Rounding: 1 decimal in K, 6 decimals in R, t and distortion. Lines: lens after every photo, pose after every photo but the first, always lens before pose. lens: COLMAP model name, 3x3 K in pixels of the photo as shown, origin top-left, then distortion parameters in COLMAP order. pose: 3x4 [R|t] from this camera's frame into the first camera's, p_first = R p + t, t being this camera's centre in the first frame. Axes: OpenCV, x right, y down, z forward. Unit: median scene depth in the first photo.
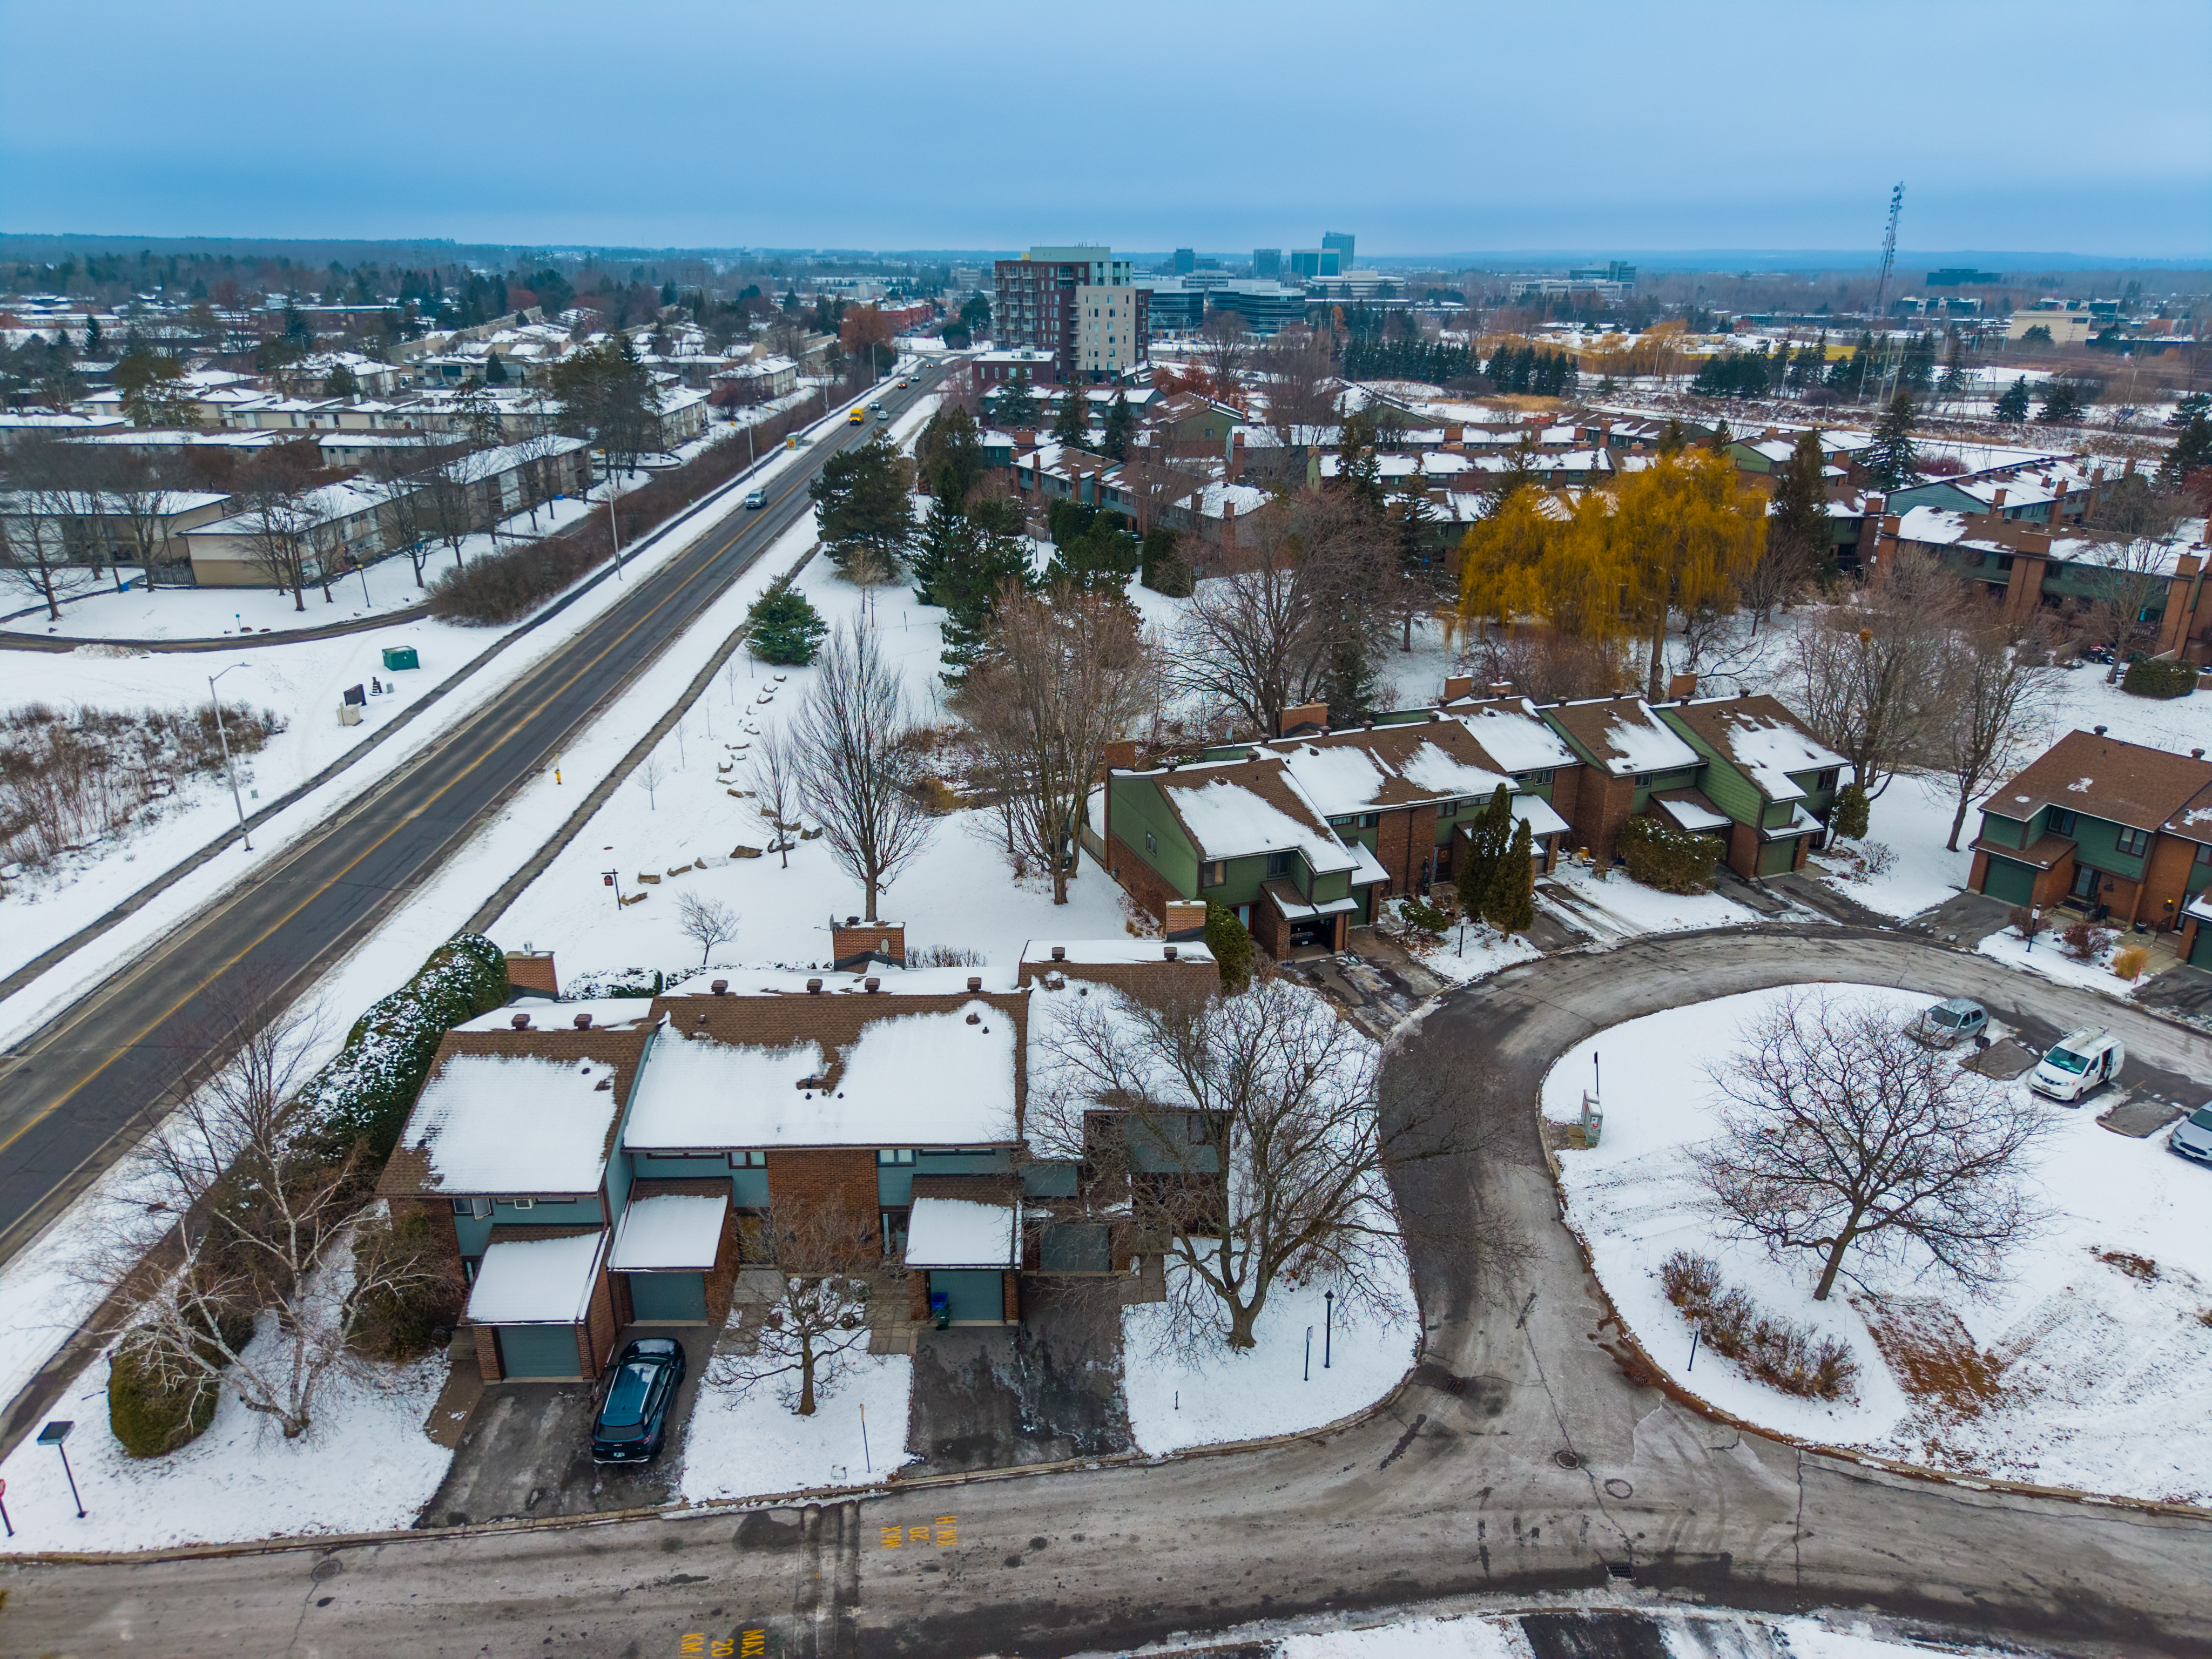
lens RADIAL K [[1476.7, 0, 1109.6], [0, 1476.7, 832.9], [0, 0, 1]] dist [0.035871, -0.035287]
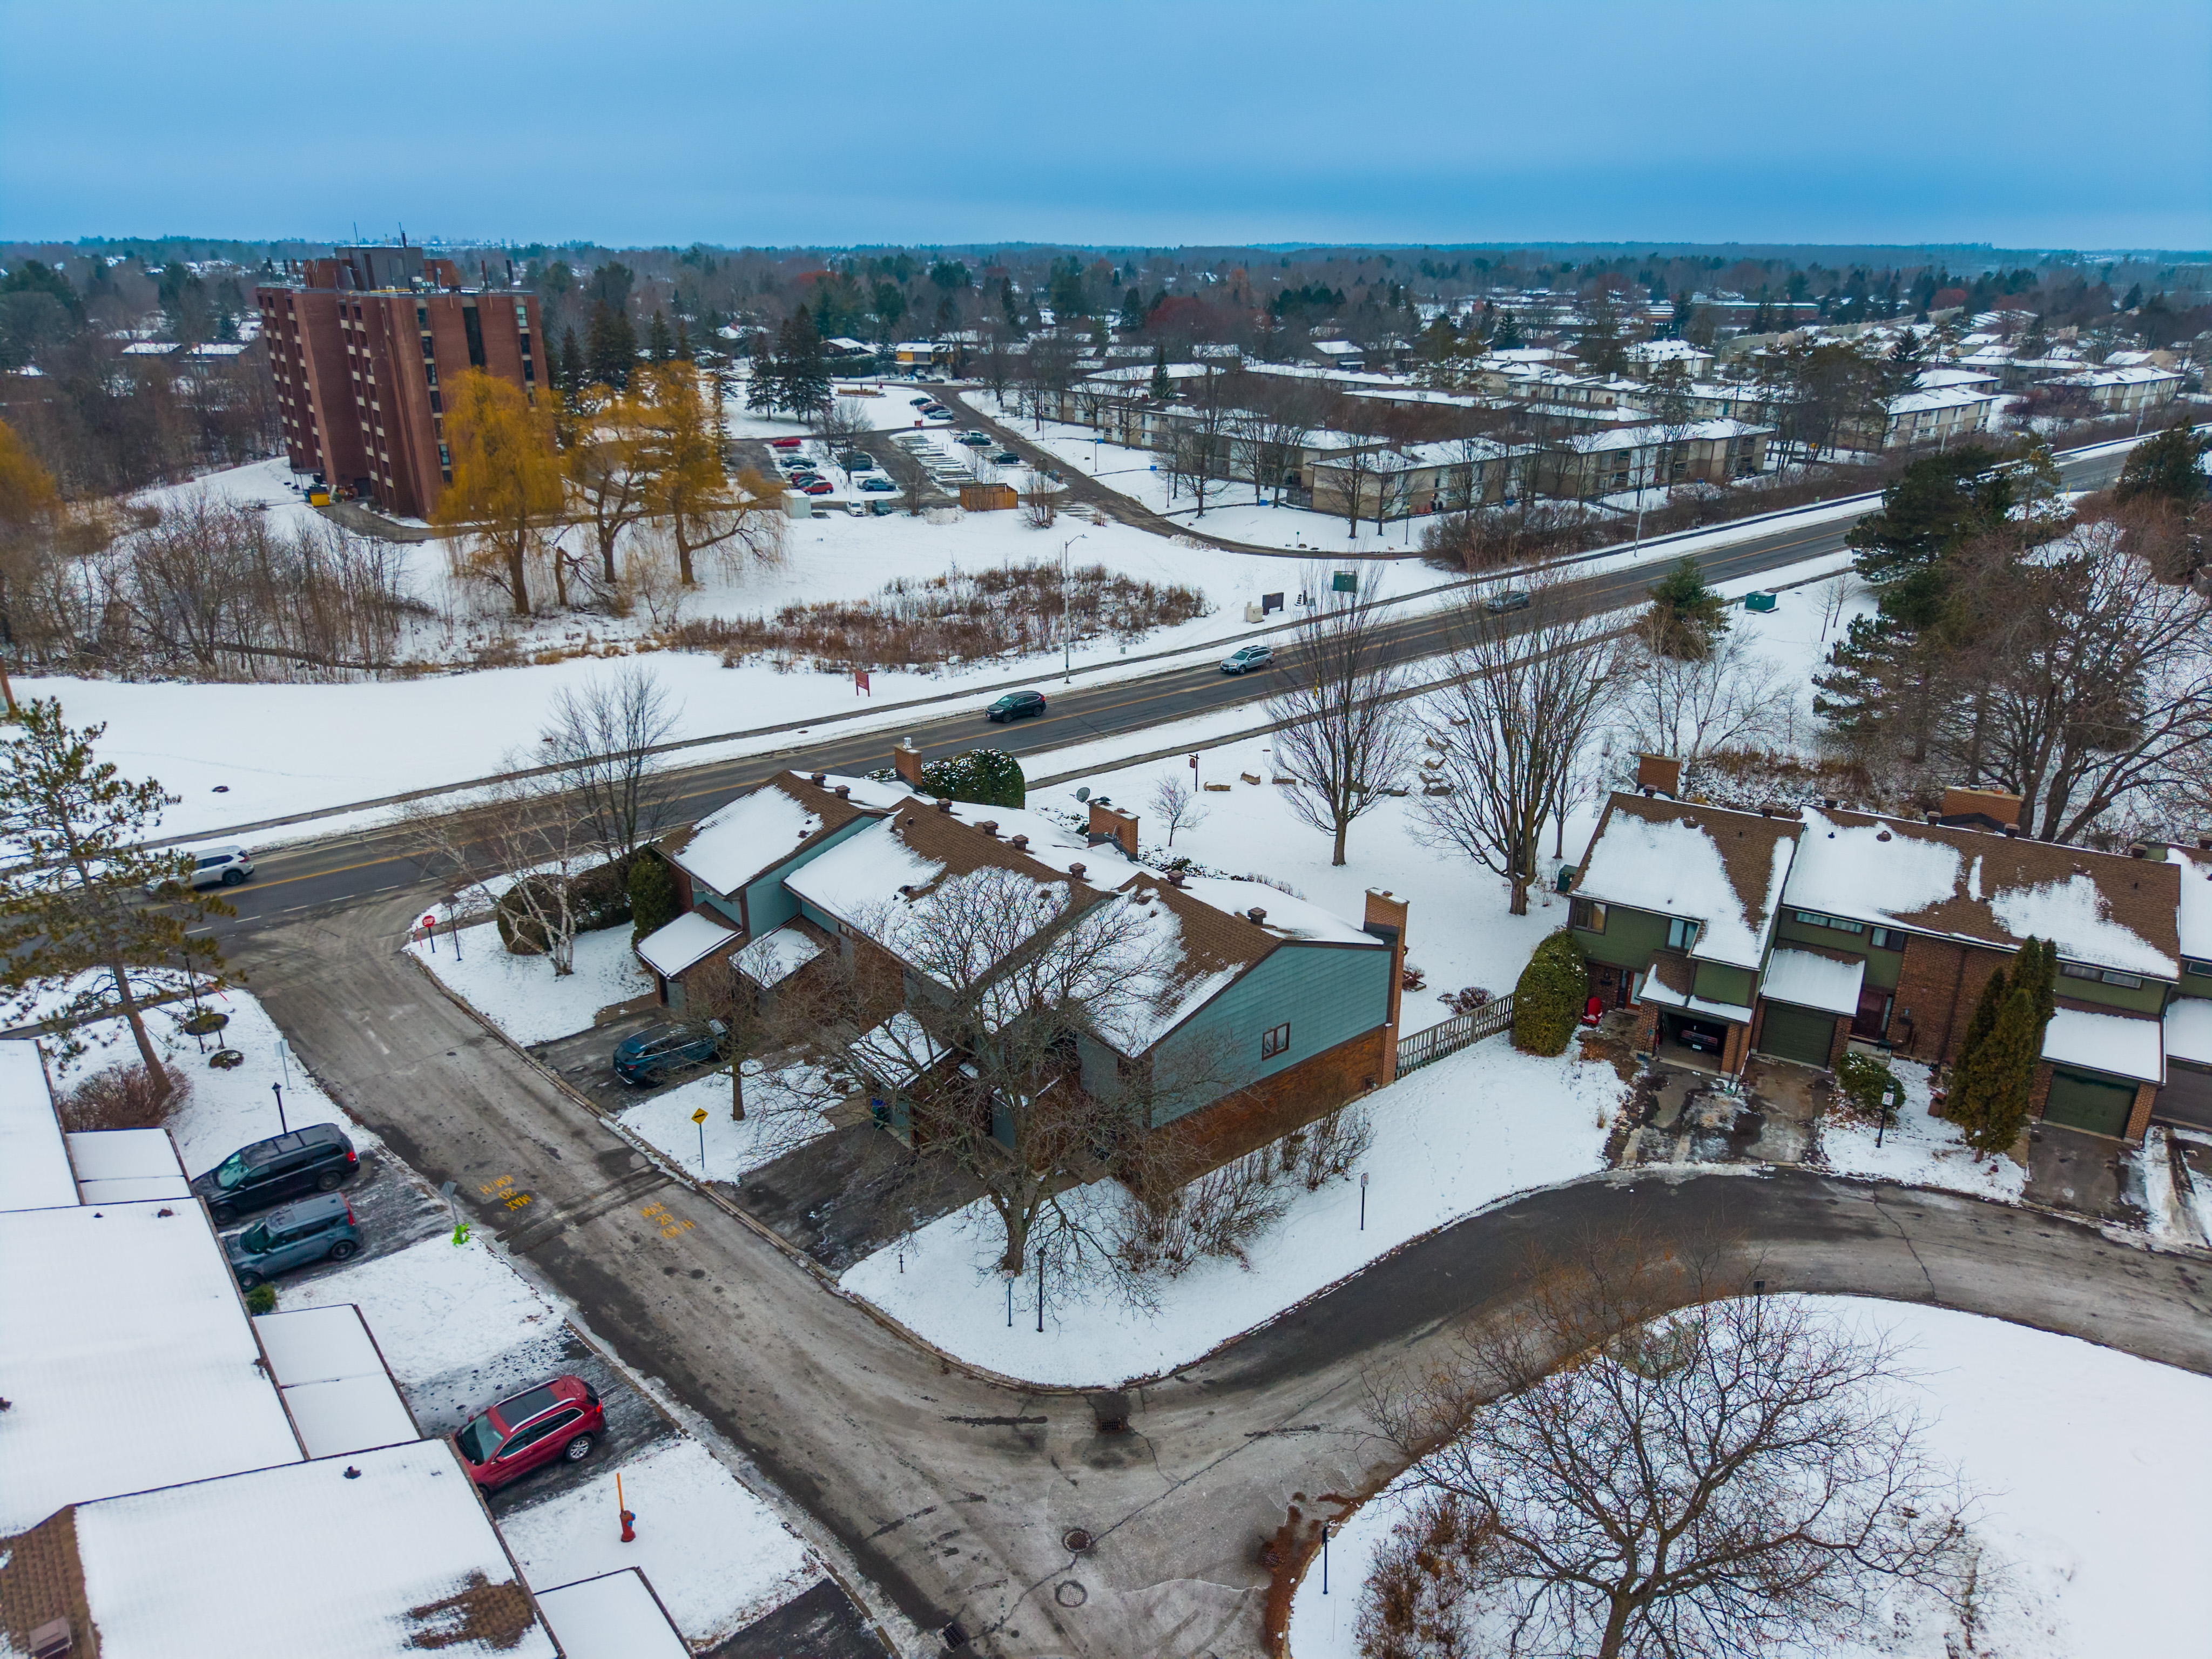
lens RADIAL K [[1476.7, 0, 1099.6], [0, 1476.7, 838.3], [0, 0, 1]] dist [0.035871, -0.035287]
pose [[0.616502, 0.287540, -0.732971, 0.480066], [-0.288347, 0.948709, 0.129644, -0.040228], [0.732654, 0.131424, 0.667792, 0.231782]]
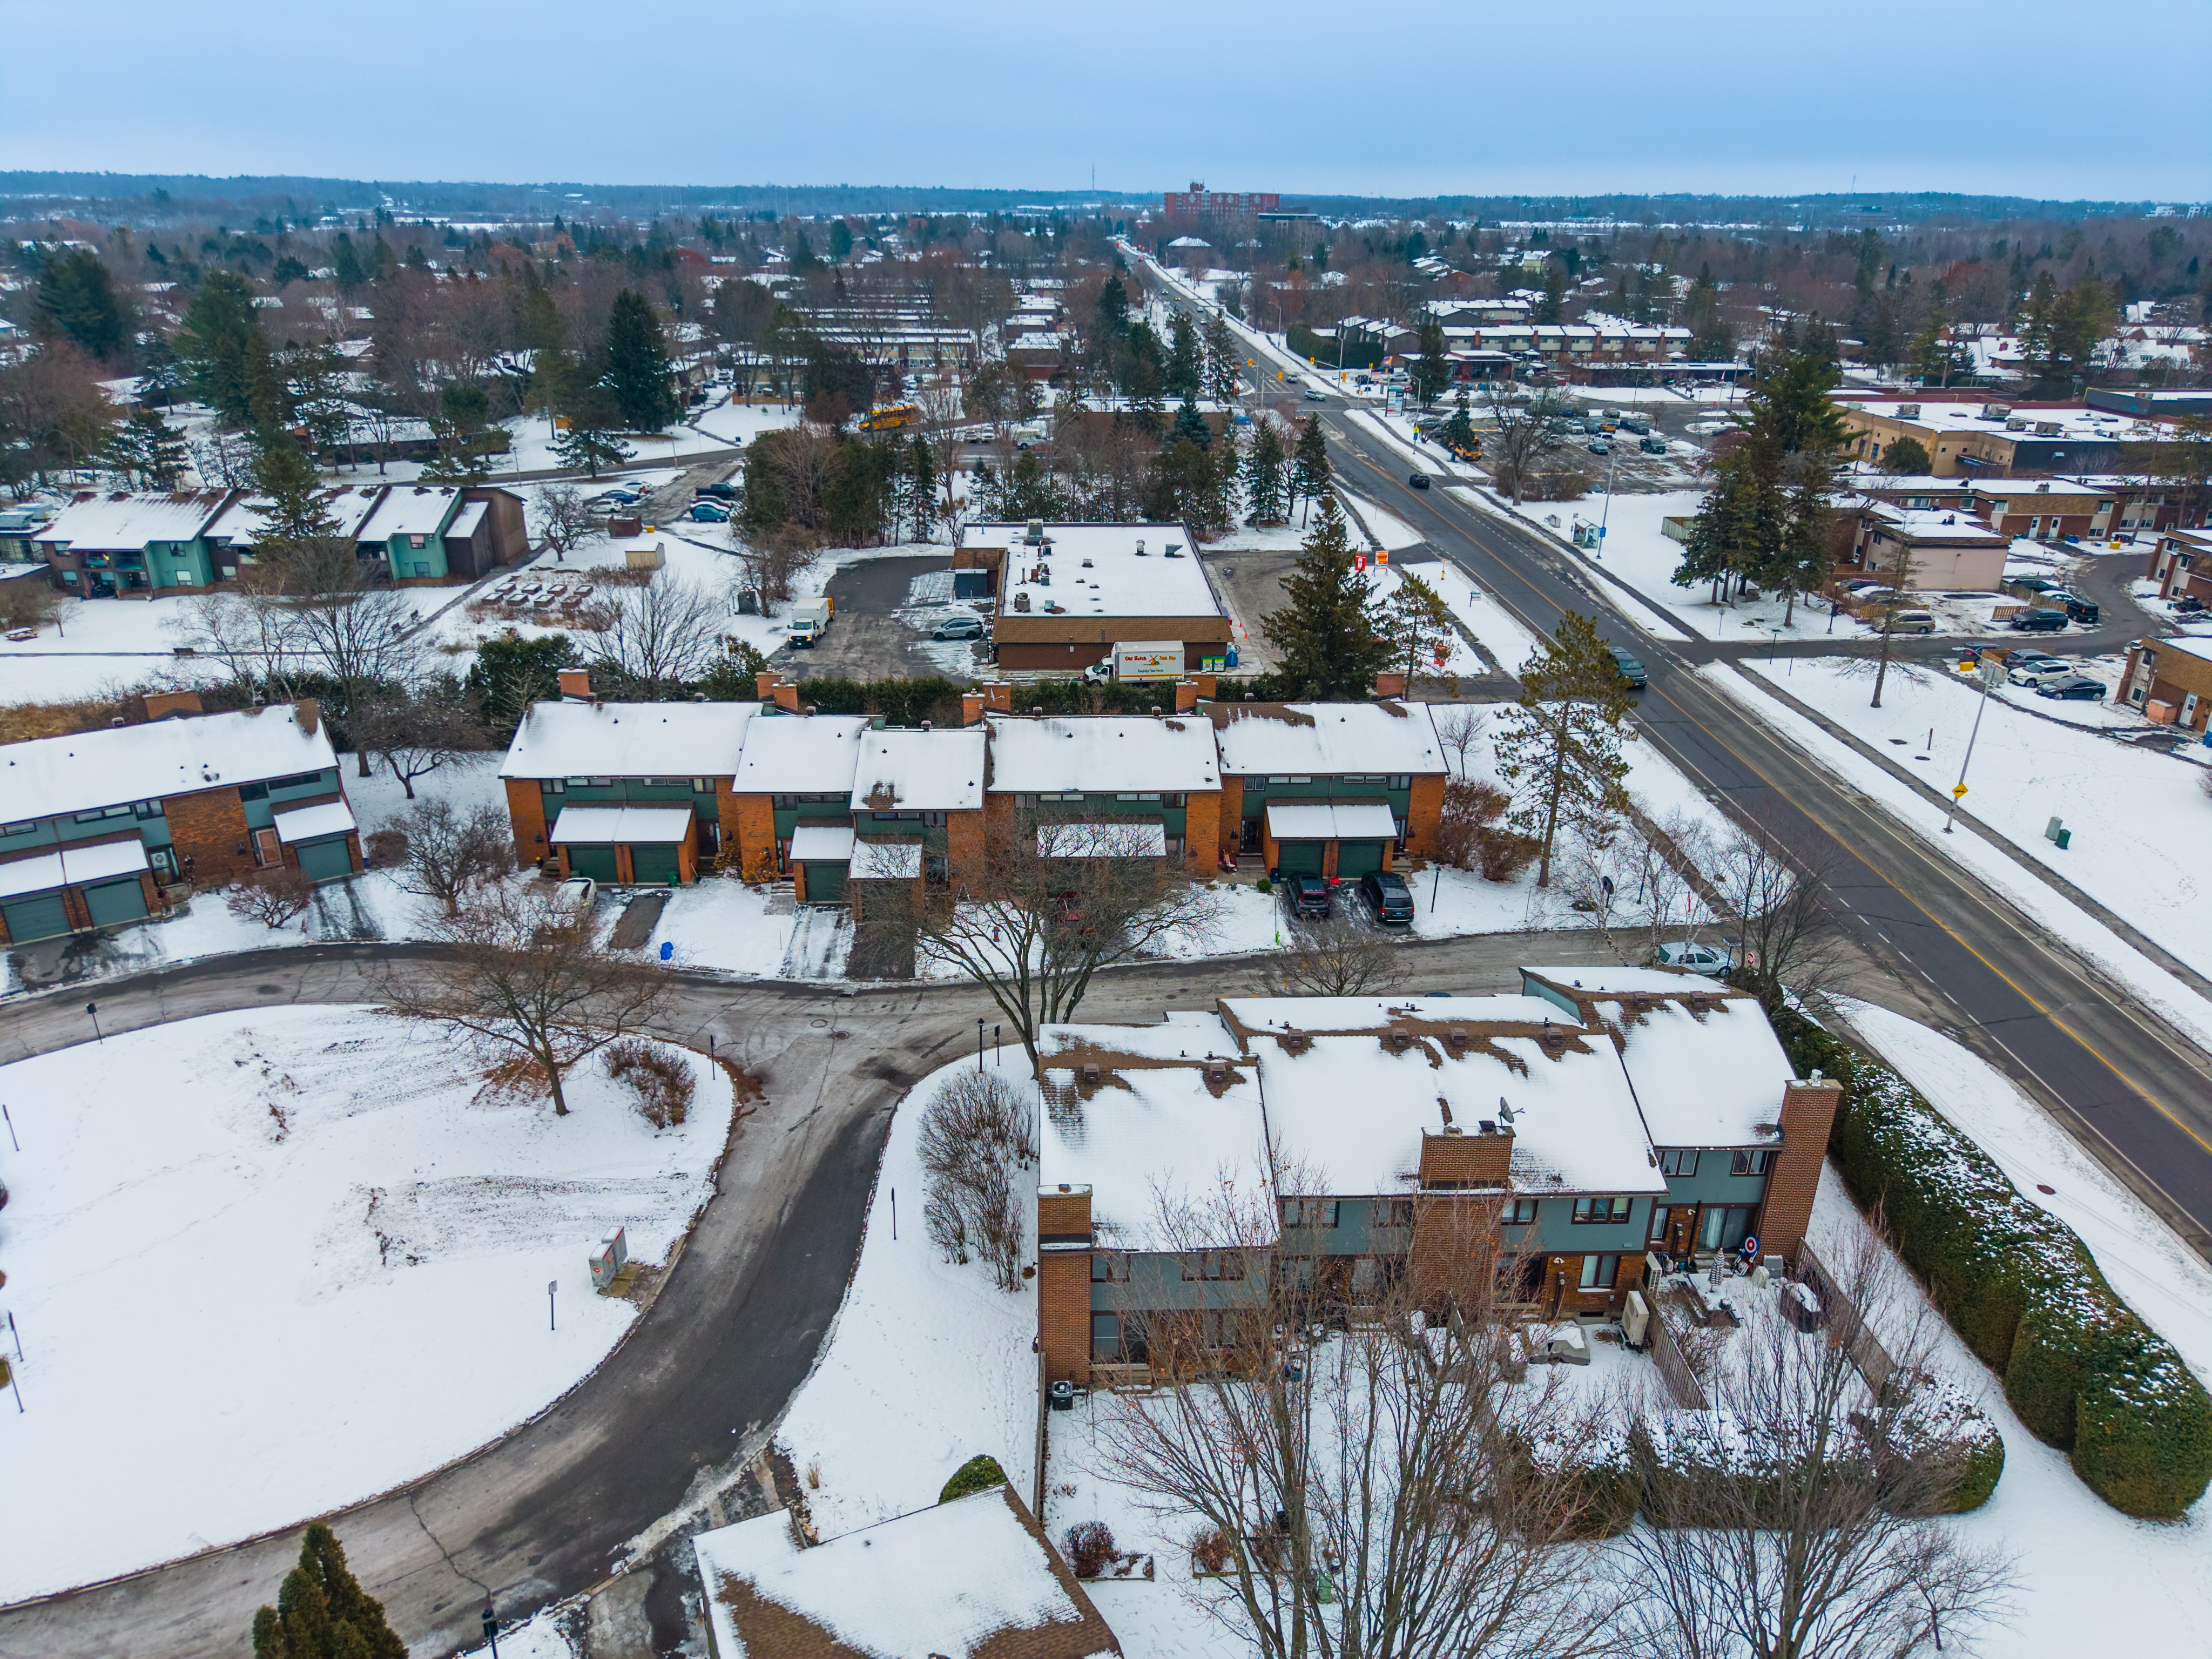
lens RADIAL K [[1476.7, 0, 1110.0], [0, 1476.7, 831.2], [0, 0, 1]] dist [0.035871, -0.035287]
pose [[-0.999538, -0.002590, -0.030282, 0.043533], [-0.023088, 0.712672, 0.701117, -0.482721], [0.019765, 0.701493, -0.712403, 1.149122]]
